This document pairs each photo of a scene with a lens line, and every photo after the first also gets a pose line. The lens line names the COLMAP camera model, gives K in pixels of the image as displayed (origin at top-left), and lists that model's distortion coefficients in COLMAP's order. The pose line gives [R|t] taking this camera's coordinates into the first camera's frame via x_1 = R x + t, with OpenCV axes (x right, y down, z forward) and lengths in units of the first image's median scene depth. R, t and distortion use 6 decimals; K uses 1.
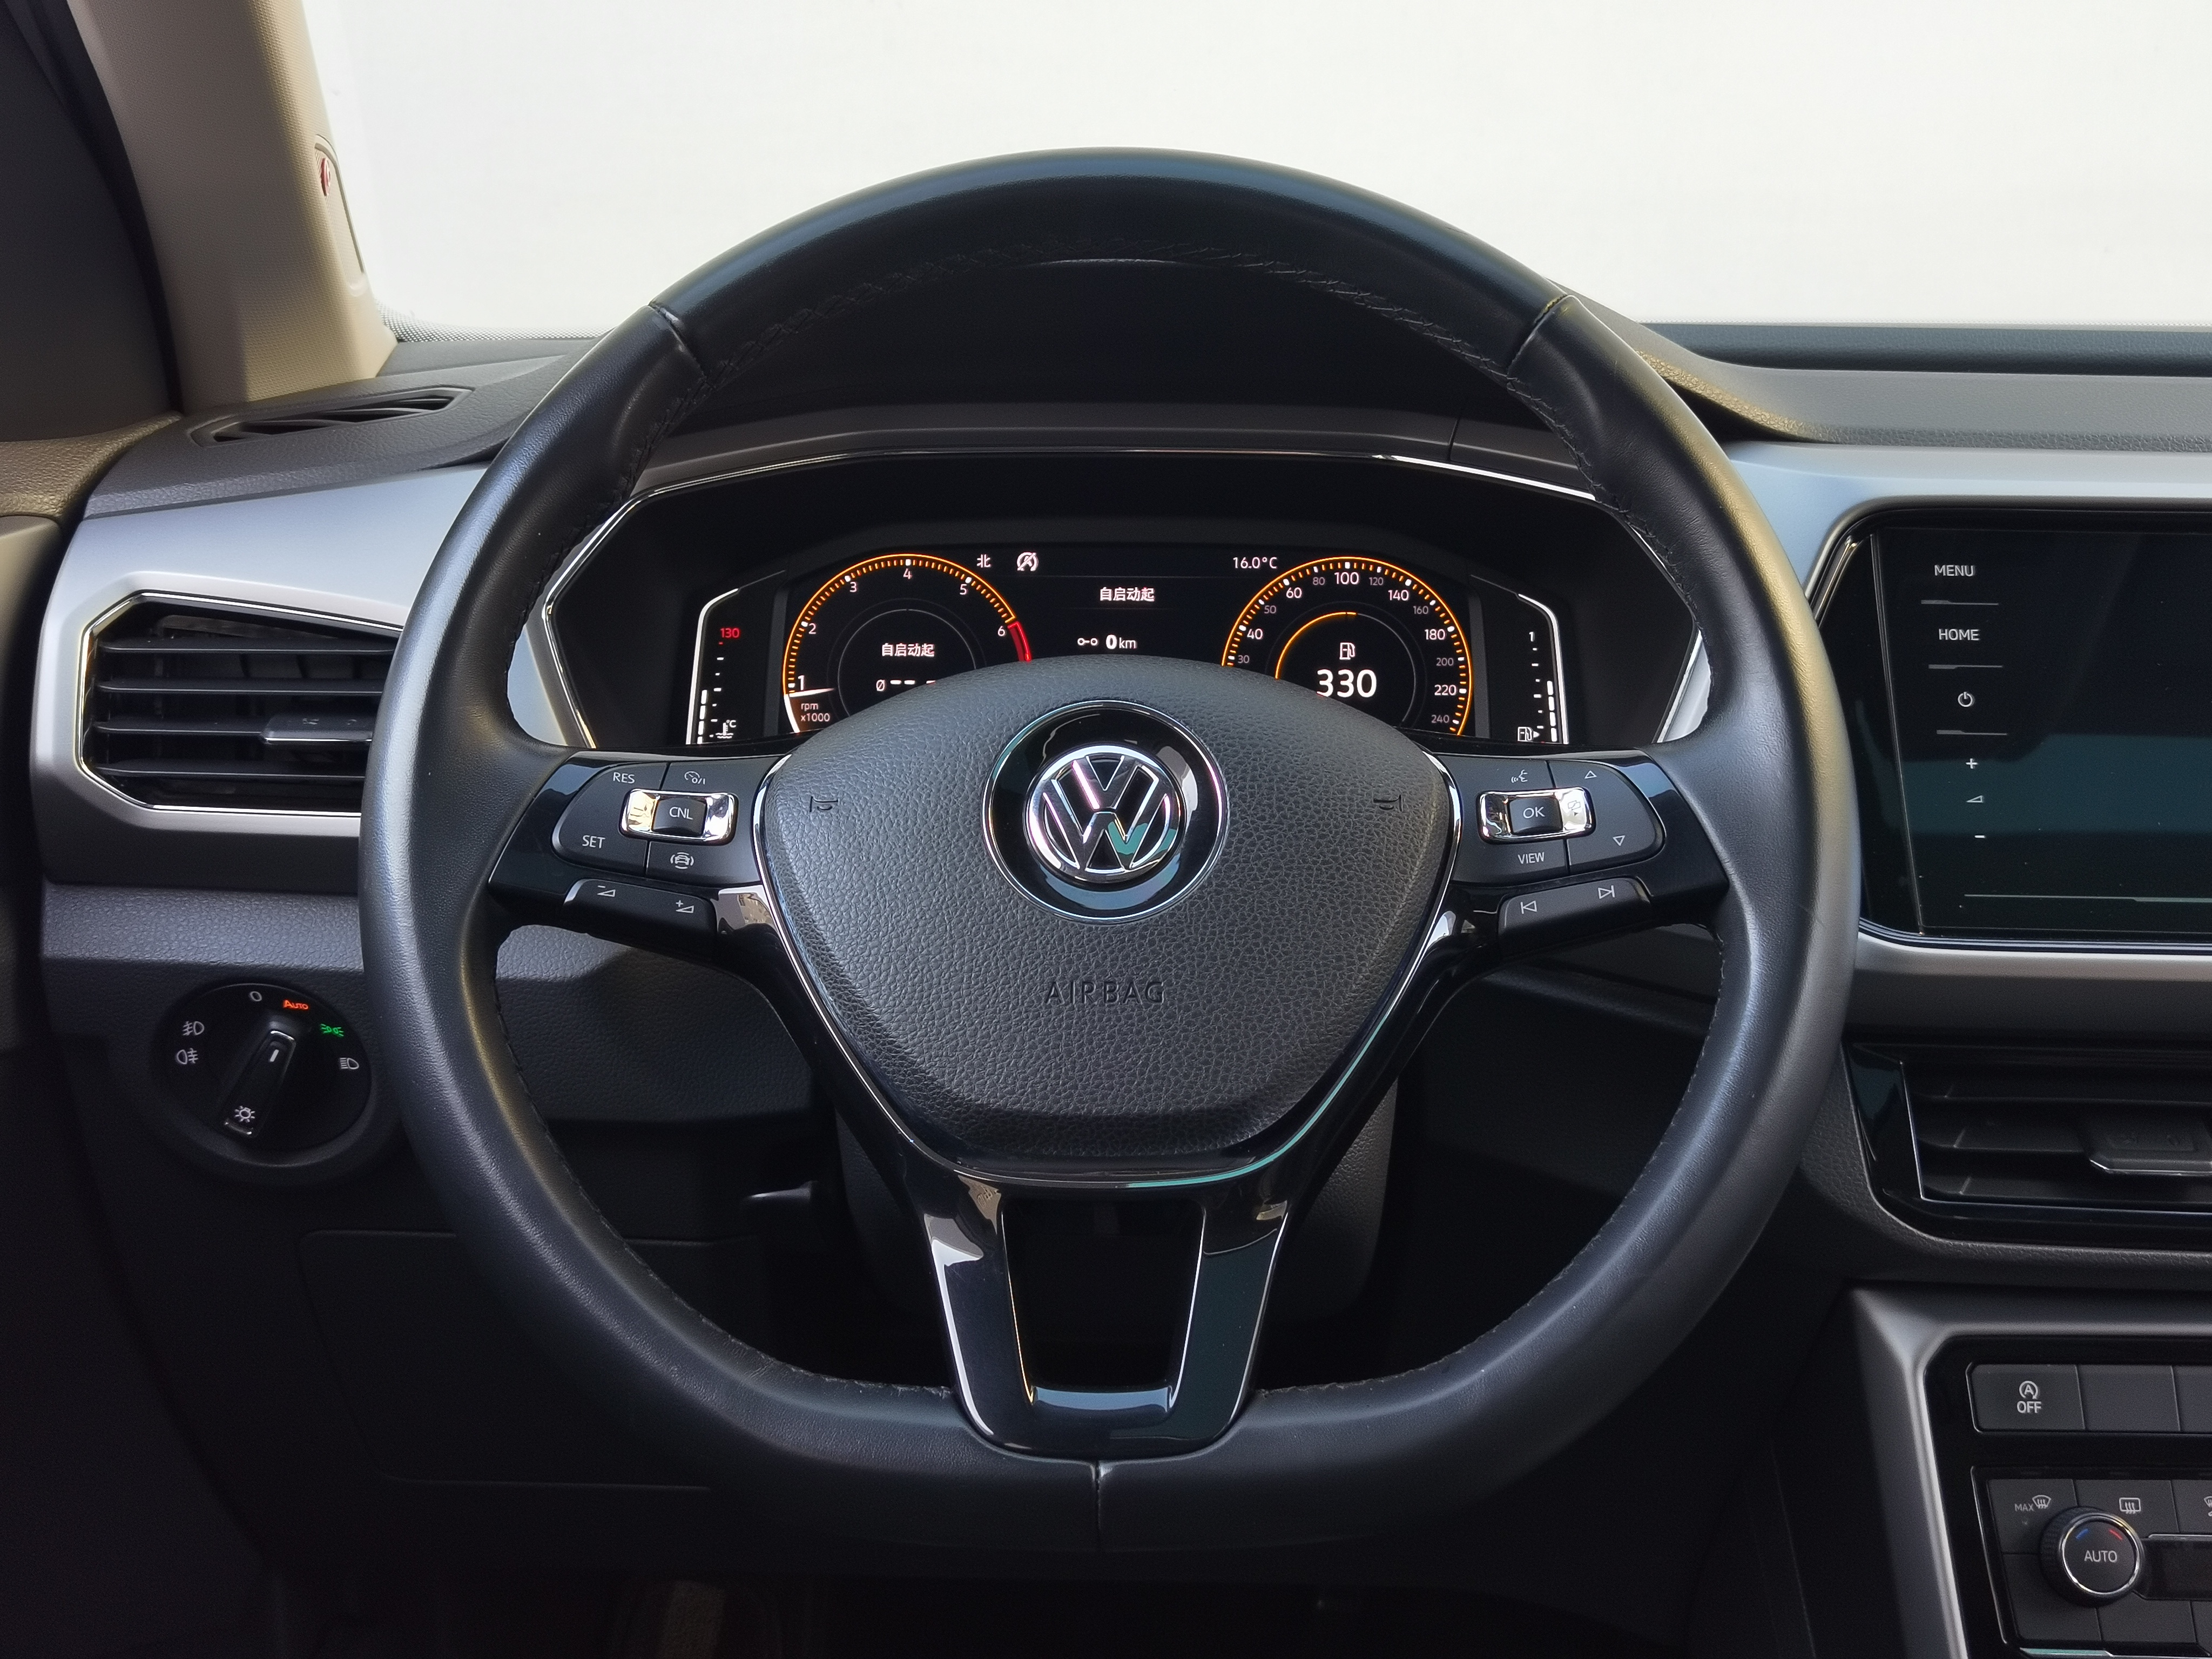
lens RADIAL K [[2731.2, 0, 1105.4], [0, 2731.2, 830.9], [0, 0, 1]] dist [-0.001180, 0.000000]
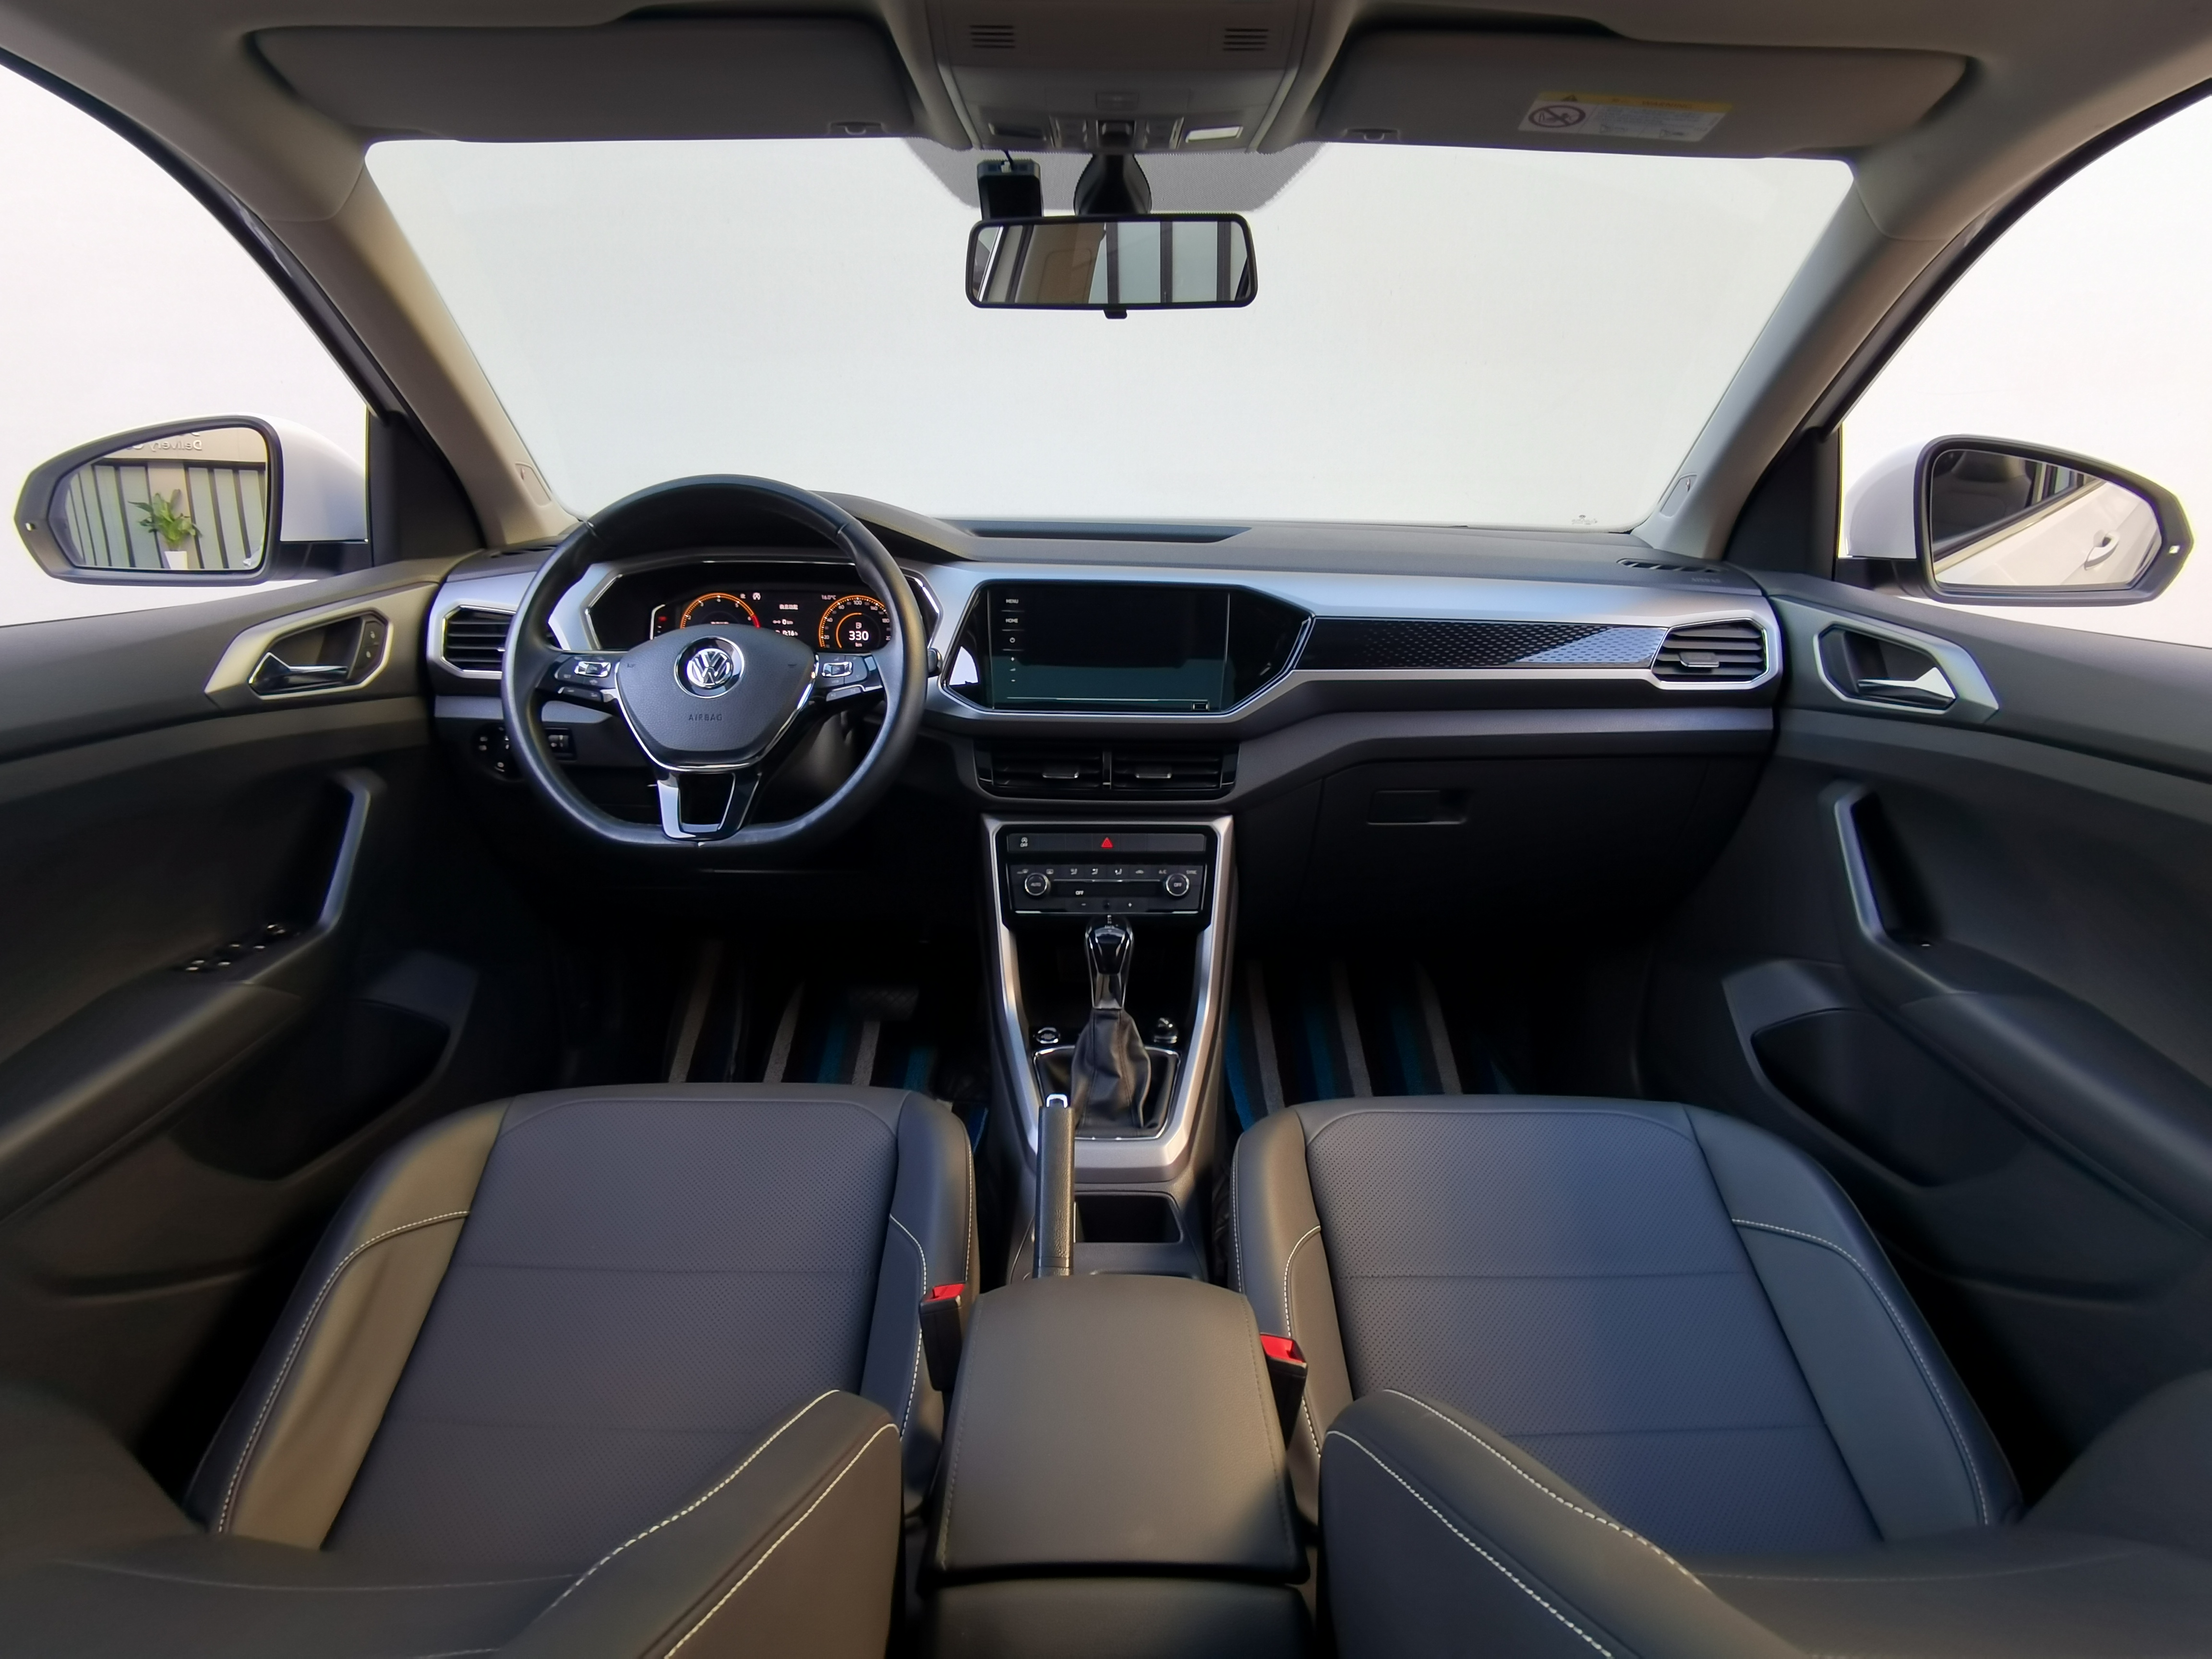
lens RADIAL K [[1094.9, 0, 1113.3], [0, 1094.9, 839.4], [0, 0, 1]] dist [-0.047125, -0.000993]
pose [[0.996409, -0.006655, 0.084406, 0.323625], [-0.003435, 0.992908, 0.118833, 0.036236], [-0.084598, -0.118696, 0.989320, -0.380829]]
